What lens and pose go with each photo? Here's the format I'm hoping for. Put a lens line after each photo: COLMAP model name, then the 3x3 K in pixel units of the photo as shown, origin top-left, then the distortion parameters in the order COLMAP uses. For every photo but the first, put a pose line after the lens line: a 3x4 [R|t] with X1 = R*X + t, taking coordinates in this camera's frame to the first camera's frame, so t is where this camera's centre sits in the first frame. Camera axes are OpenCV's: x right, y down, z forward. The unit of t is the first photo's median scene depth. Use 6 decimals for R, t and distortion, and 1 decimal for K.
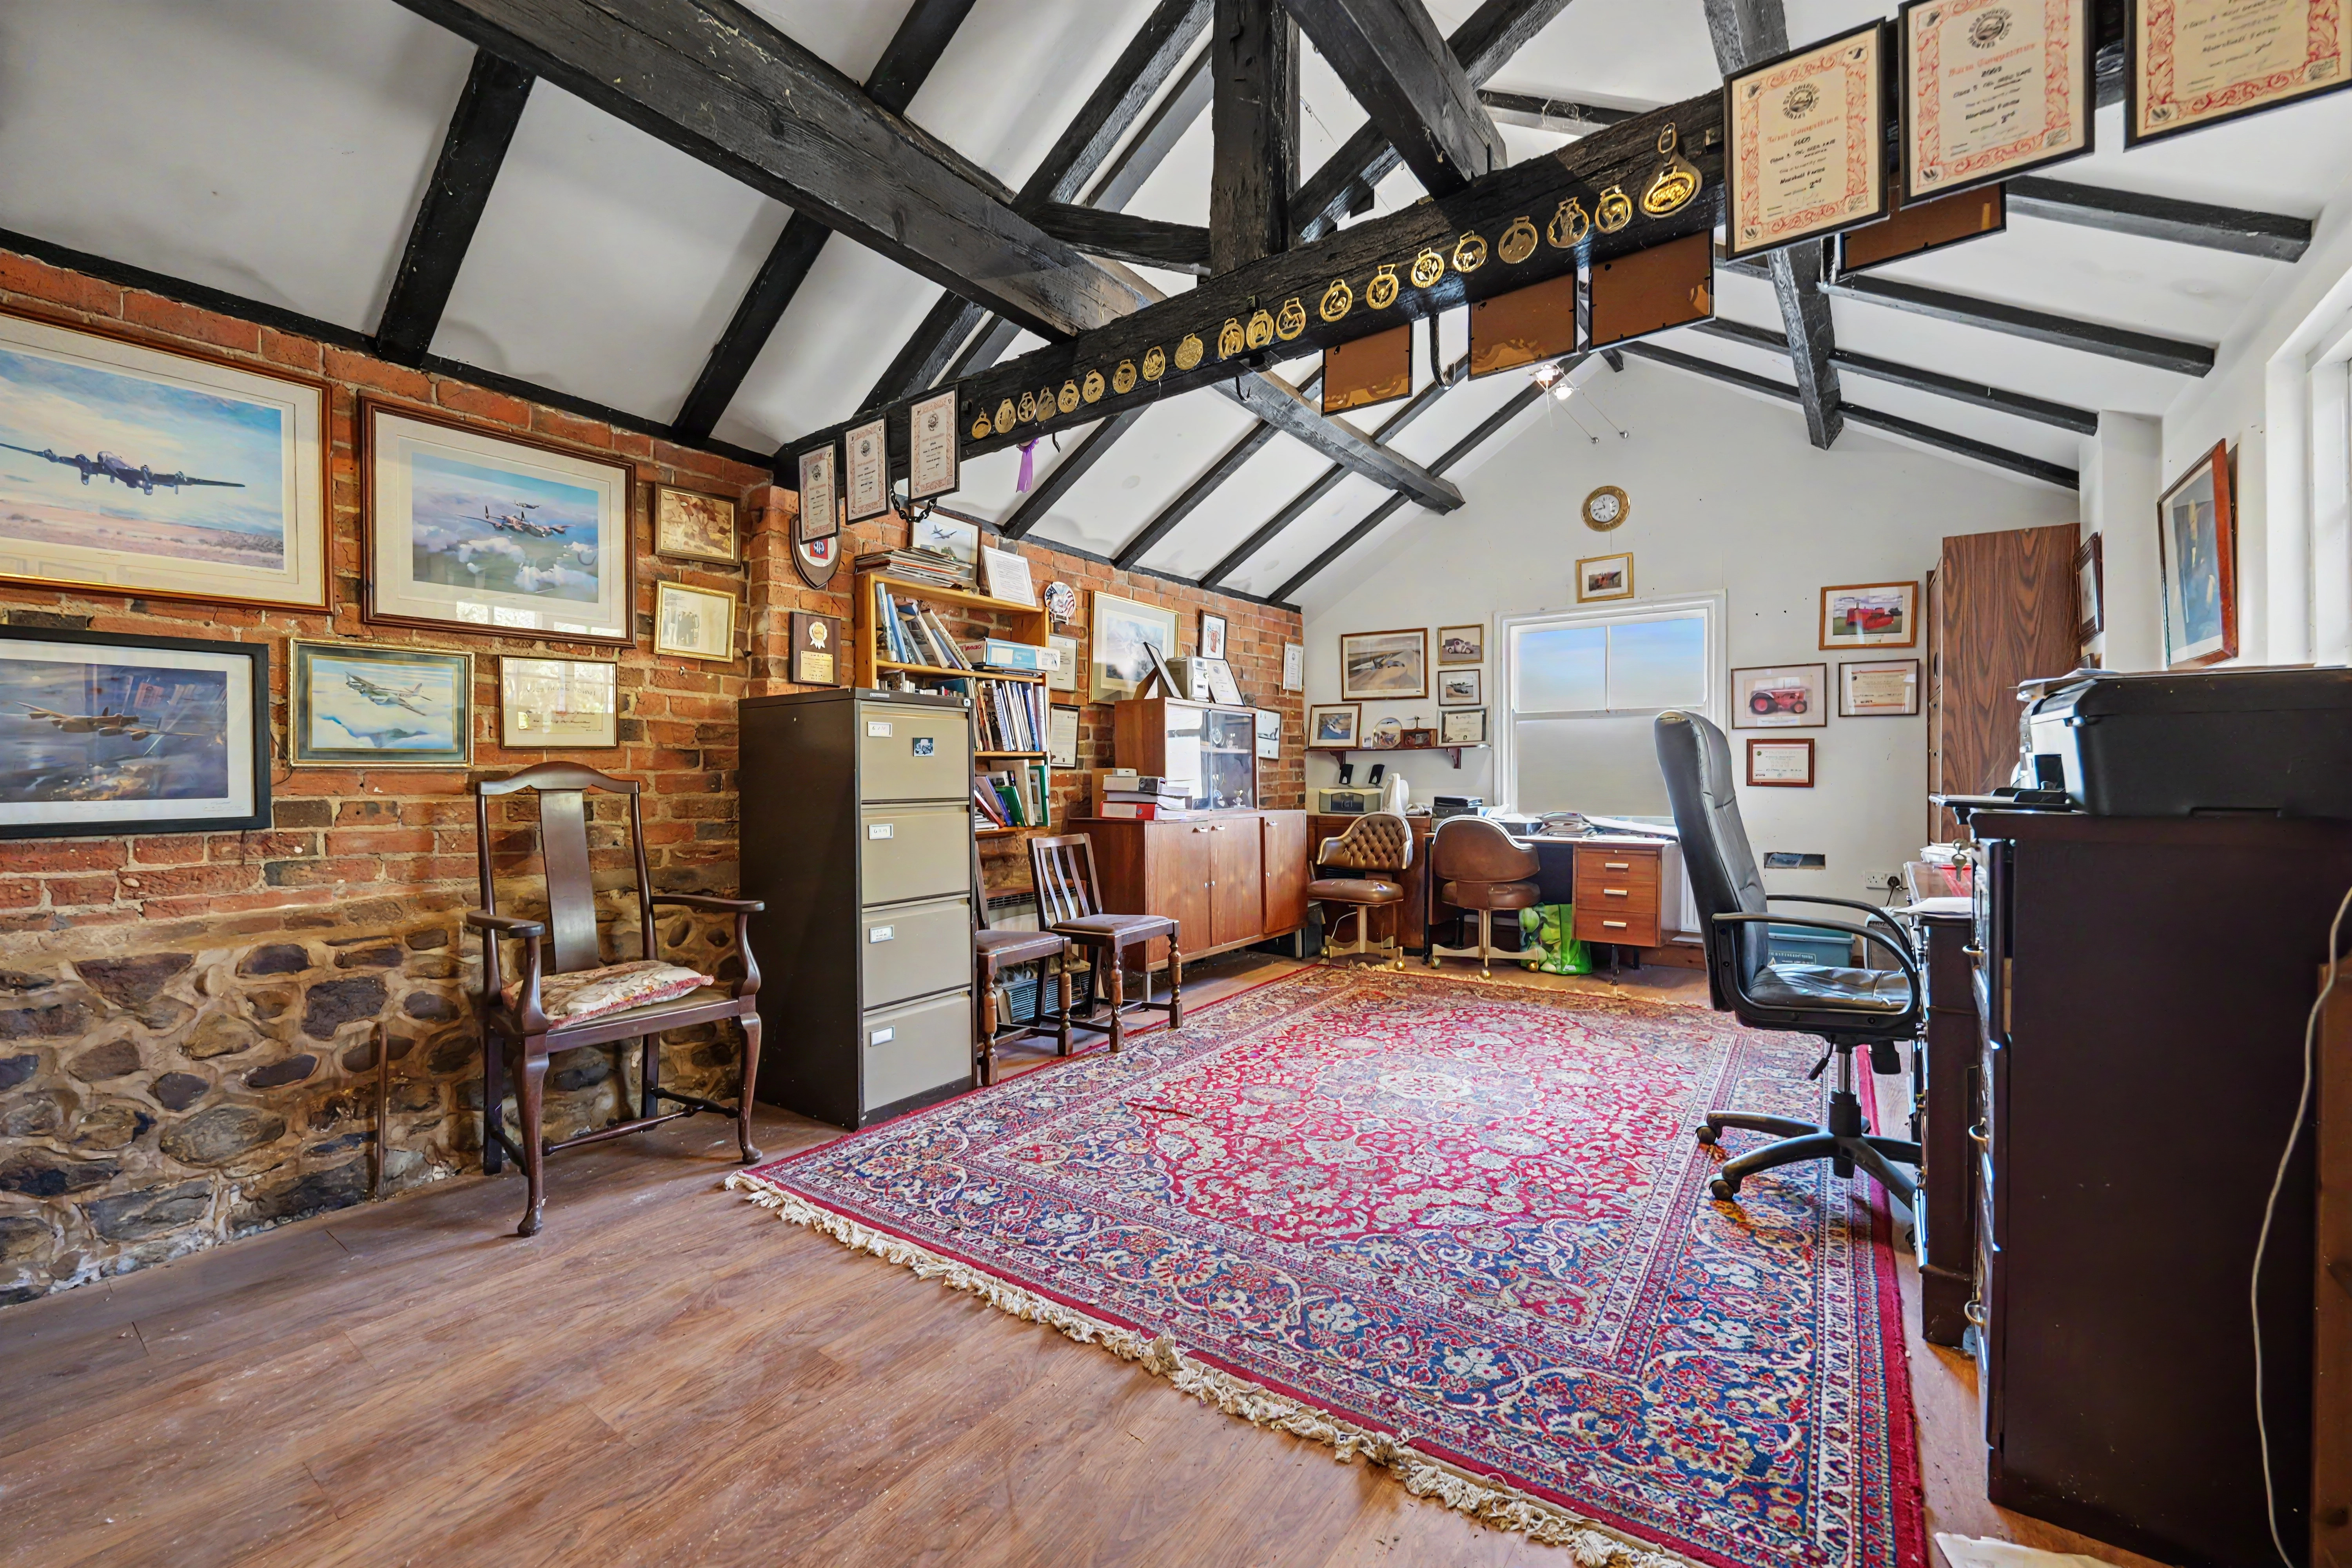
lens RADIAL K [[961.5, 0, 1184.7], [0, 961.5, 784.5], [0, 0, 1]] dist [-0.012006, -0.000285]
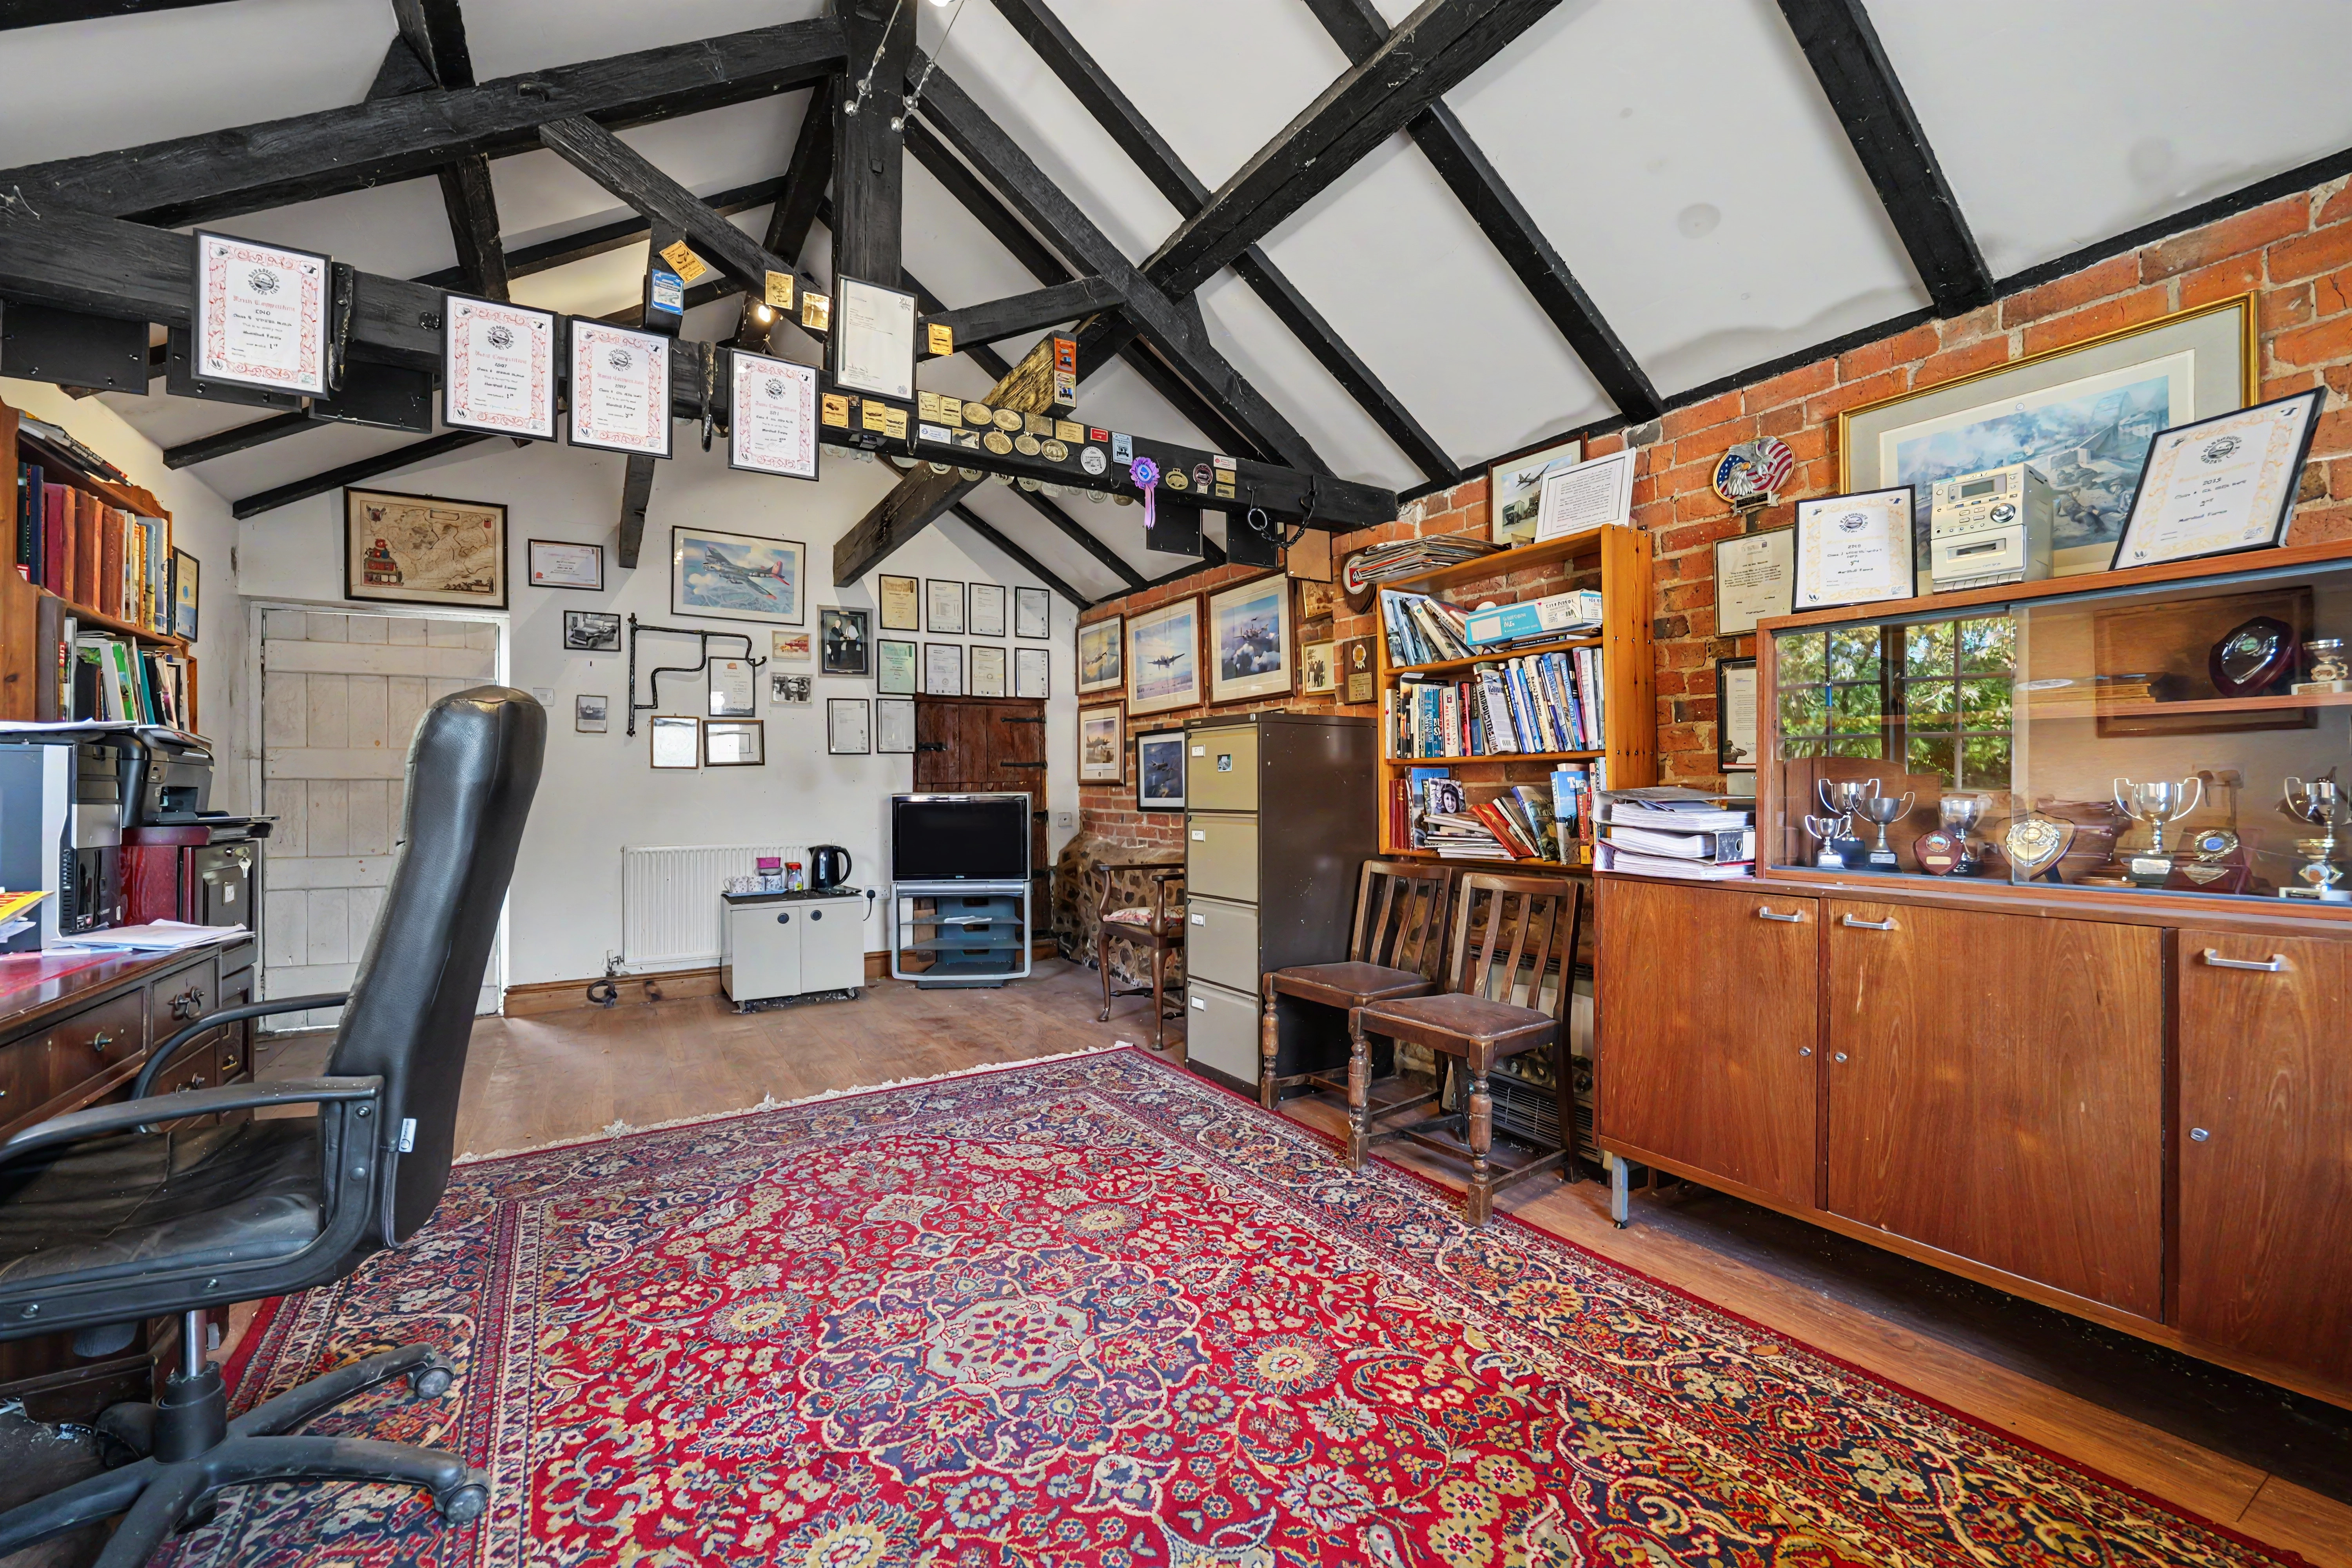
lens RADIAL K [[961.5, 0, 1184.6], [0, 961.5, 783.1], [0, 0, 1]] dist [-0.012006, -0.000285]
pose [[-0.389665, 0.002730, -0.920953, 0.882362], [-0.000147, 0.999995, 0.003027, -0.022463], [0.920957, 0.001314, -0.389663, 1.587261]]
